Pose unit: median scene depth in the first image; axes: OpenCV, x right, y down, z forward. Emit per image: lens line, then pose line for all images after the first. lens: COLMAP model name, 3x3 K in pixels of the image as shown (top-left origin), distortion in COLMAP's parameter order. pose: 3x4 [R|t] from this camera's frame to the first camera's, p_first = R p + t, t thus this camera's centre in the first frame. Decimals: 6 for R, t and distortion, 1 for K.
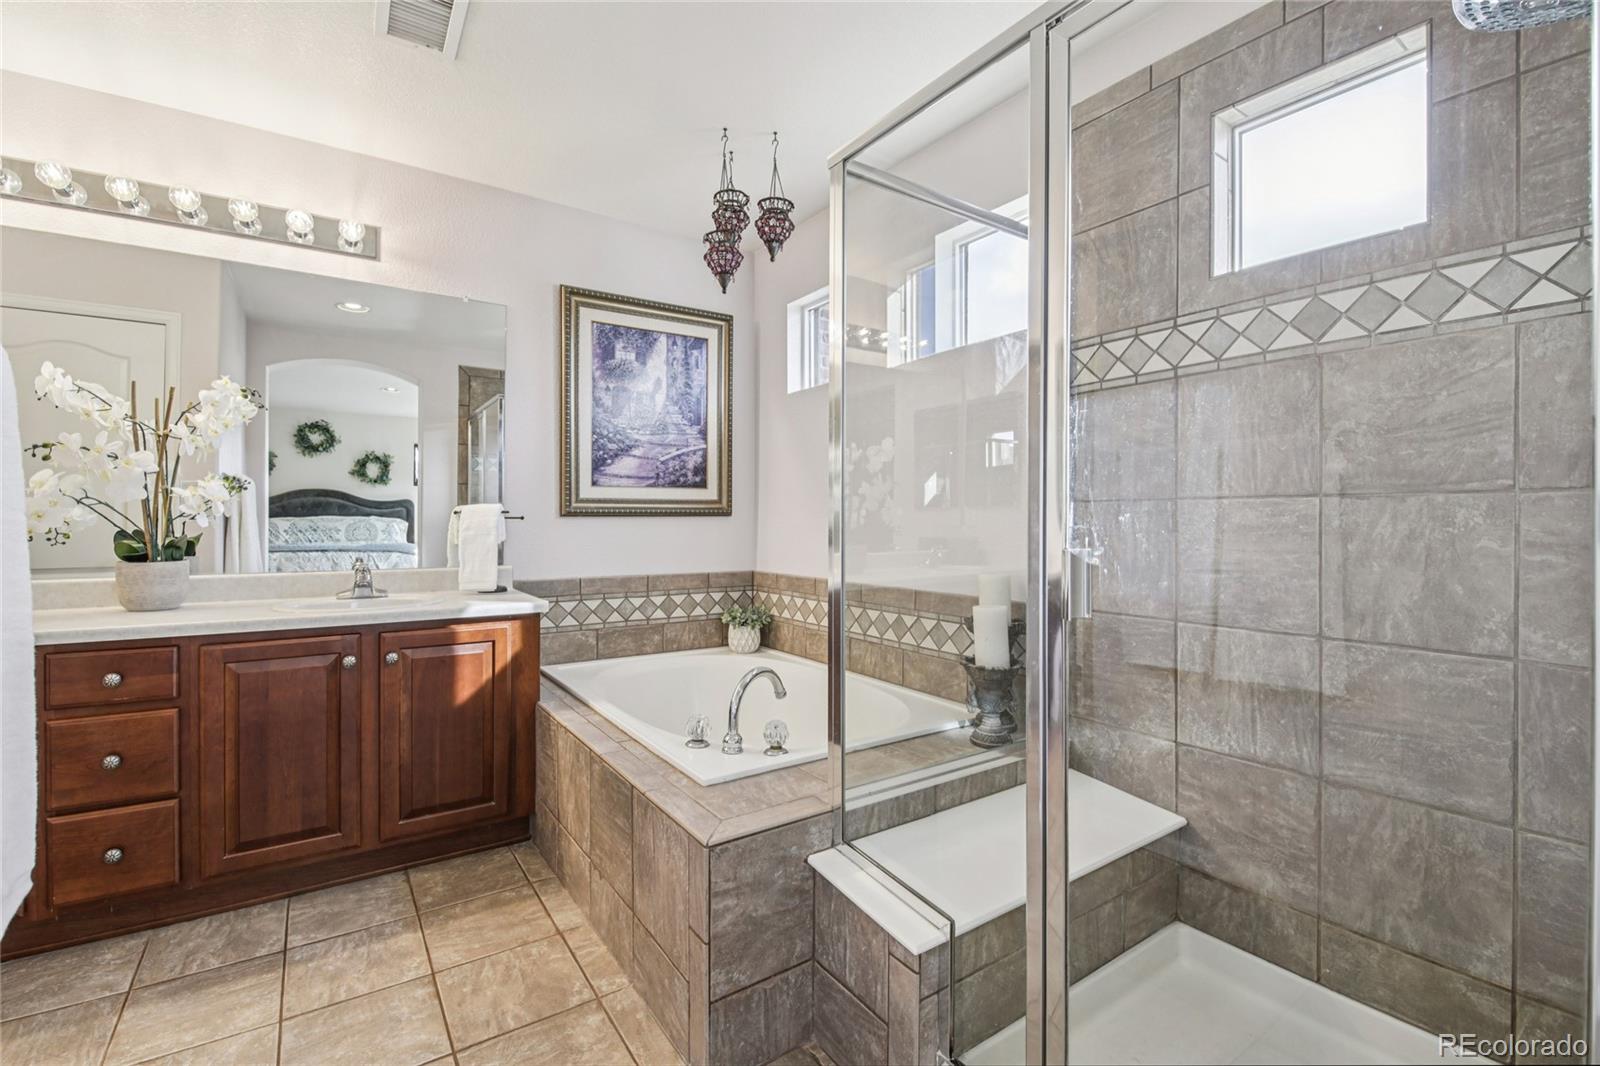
lens RADIAL K [[702.8, 0, 804.7], [0, 702.8, 526.2], [0, 0, 1]] dist [-0.013593, -0.003919]
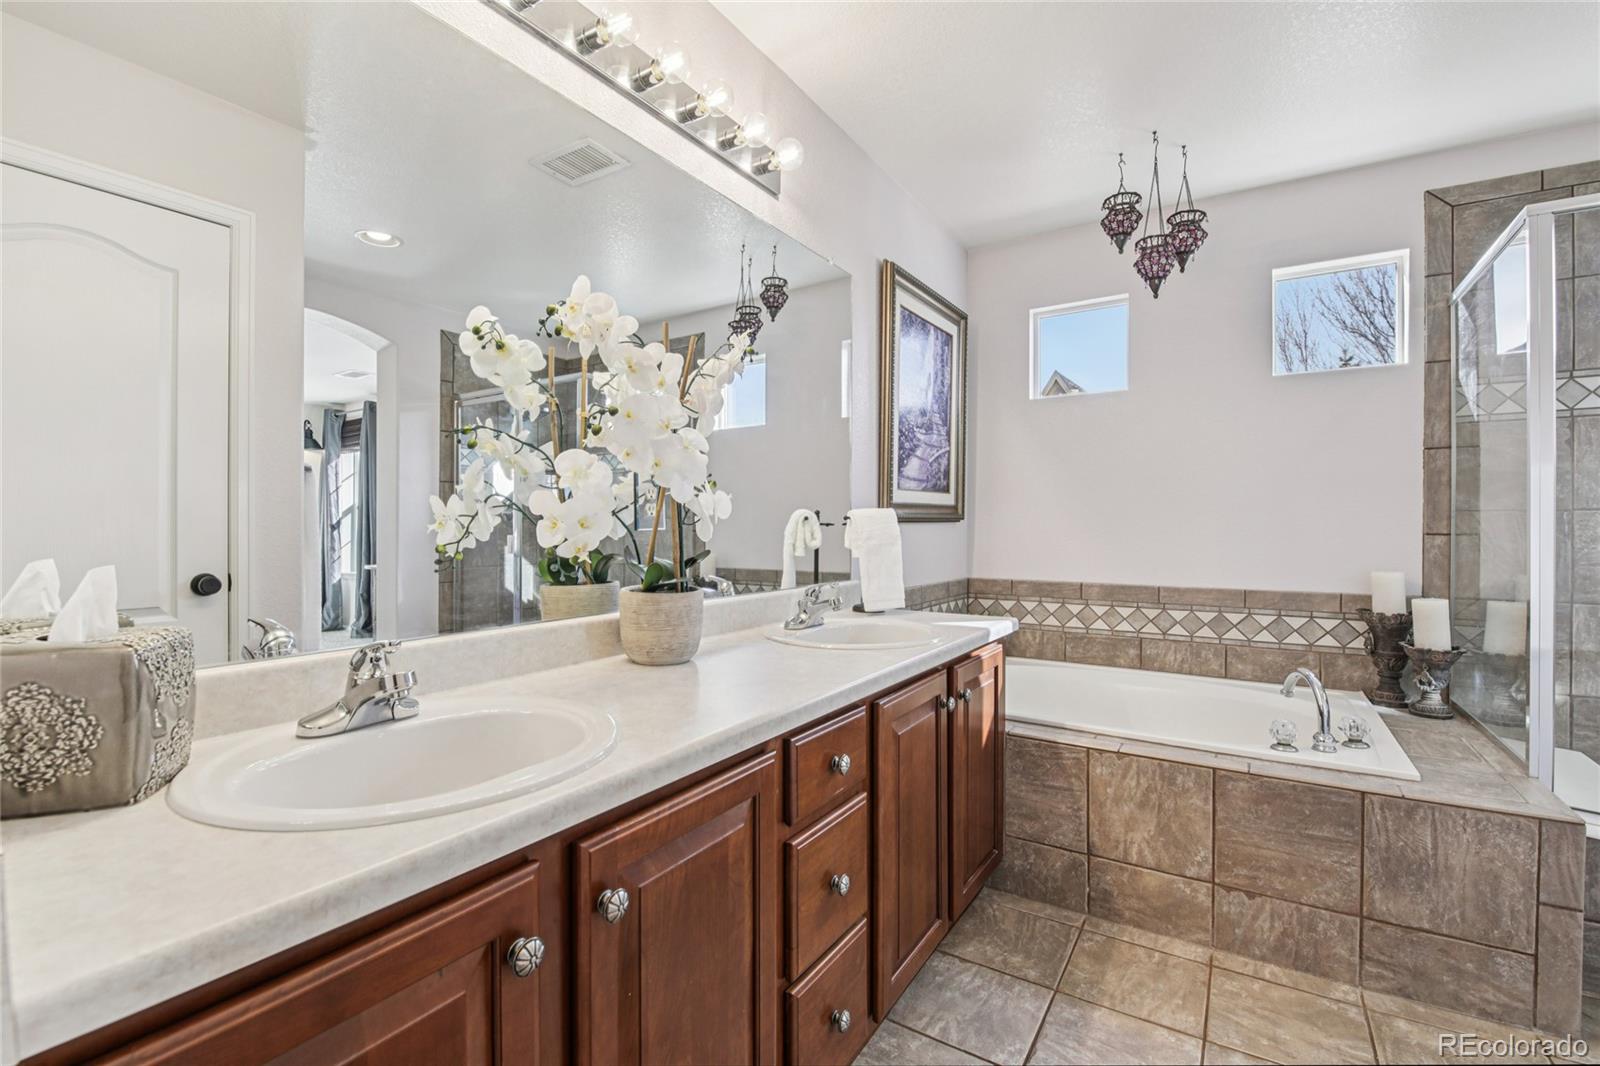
lens RADIAL K [[702.8, 0, 792.3], [0, 702.8, 534.9], [0, 0, 1]] dist [-0.013593, -0.003919]
pose [[0.924230, -0.008351, 0.381745, -0.891974], [0.005825, 0.999953, 0.007772, -0.007120], [-0.381792, -0.004960, 0.924235, 0.255436]]
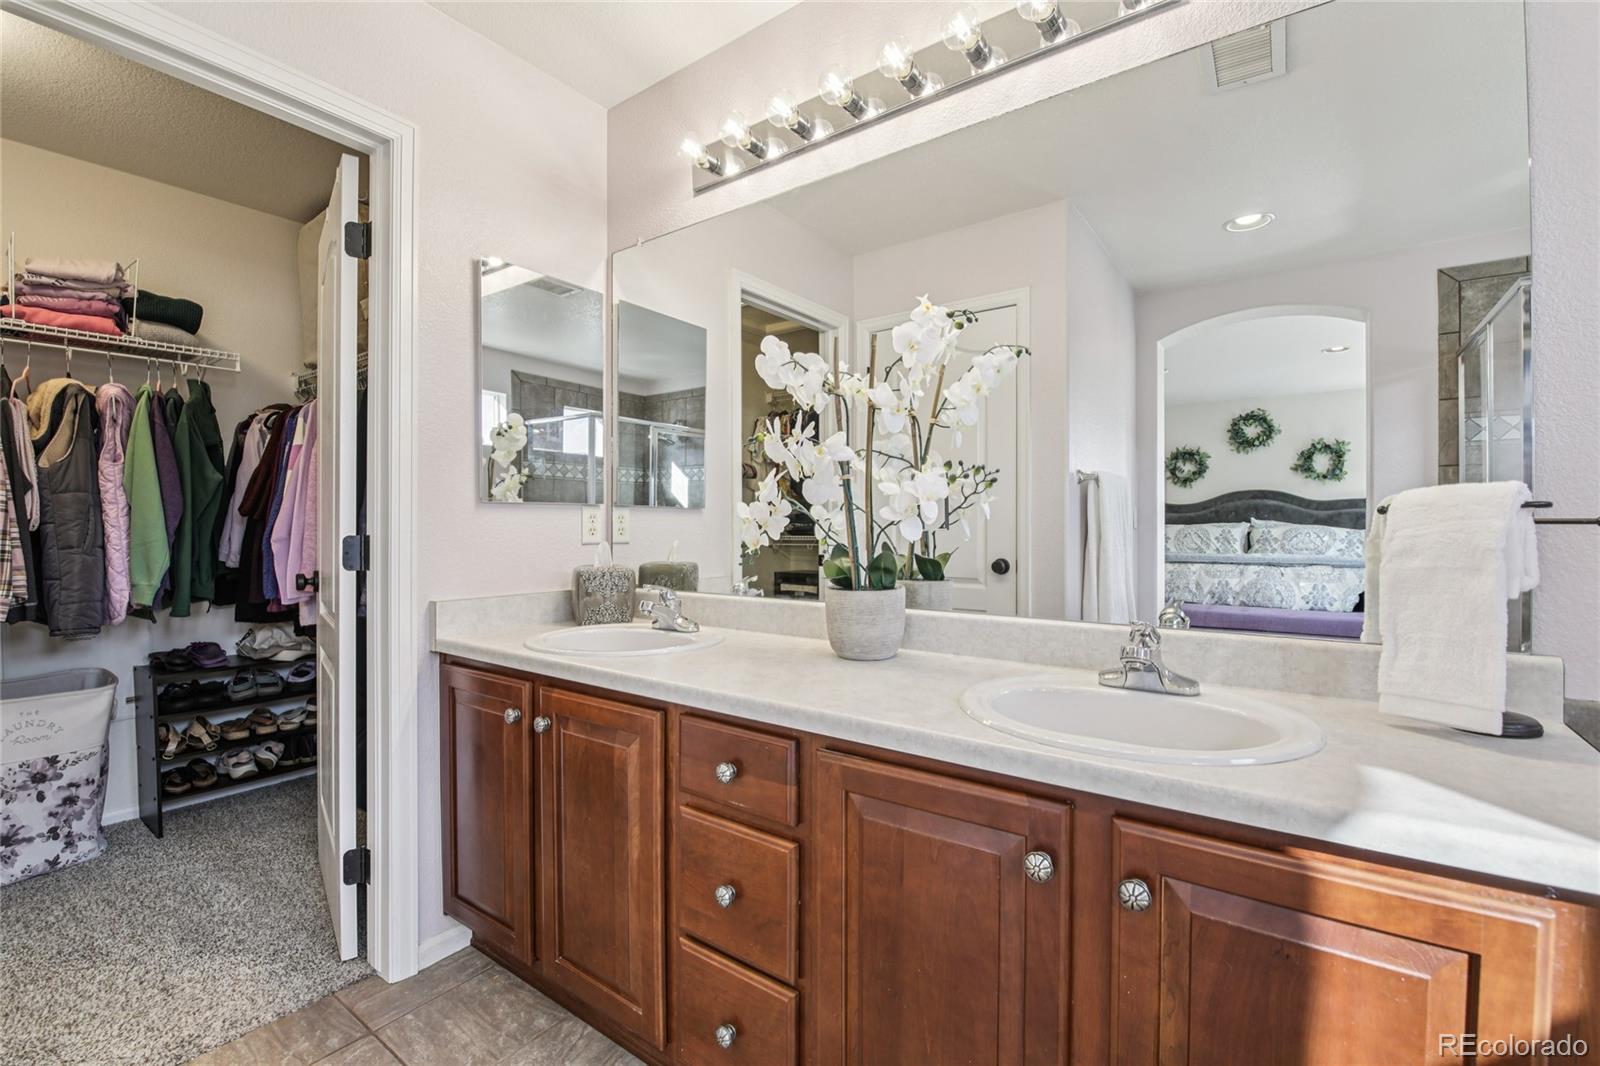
lens RADIAL K [[702.8, 0, 785.4], [0, 702.8, 531.4], [0, 0, 1]] dist [-0.013593, -0.003919]
pose [[0.328552, 0.003793, -0.944478, -0.239928], [-0.003346, 0.999990, 0.002852, -0.007277], [0.944480, 0.002223, 0.328561, 0.563336]]
